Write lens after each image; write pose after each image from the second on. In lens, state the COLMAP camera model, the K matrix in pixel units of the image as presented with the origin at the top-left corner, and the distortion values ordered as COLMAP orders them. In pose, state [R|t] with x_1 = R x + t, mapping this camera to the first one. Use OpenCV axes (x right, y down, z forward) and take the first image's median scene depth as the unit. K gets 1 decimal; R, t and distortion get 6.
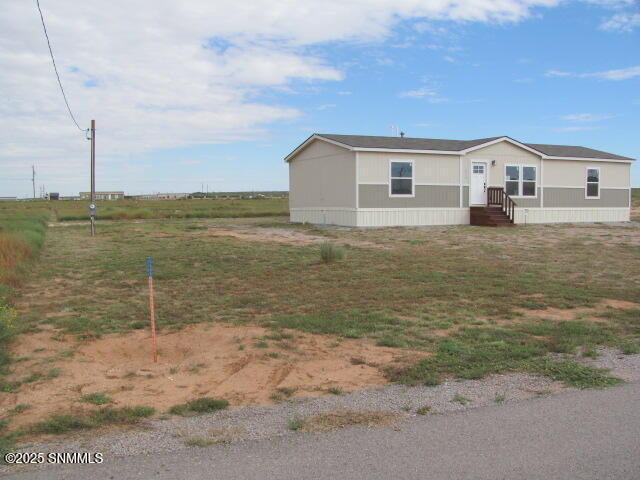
lens RADIAL K [[678.3, 0, 300.1], [0, 678.3, 239.8], [0, 0, 1]] dist [-0.117309, 0.000000]
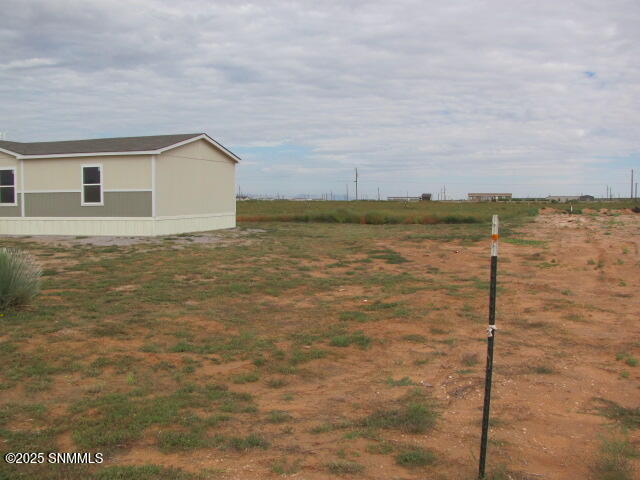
lens RADIAL K [[678.3, 0, 333.9], [0, 678.3, 217.7], [0, 0, 1]] dist [-0.117309, 0.000000]
pose [[0.777669, 0.010179, -0.628591, 1.079413], [-0.037715, 0.998823, -0.030485, -0.033350], [0.627541, 0.047415, 0.777138, 0.543740]]
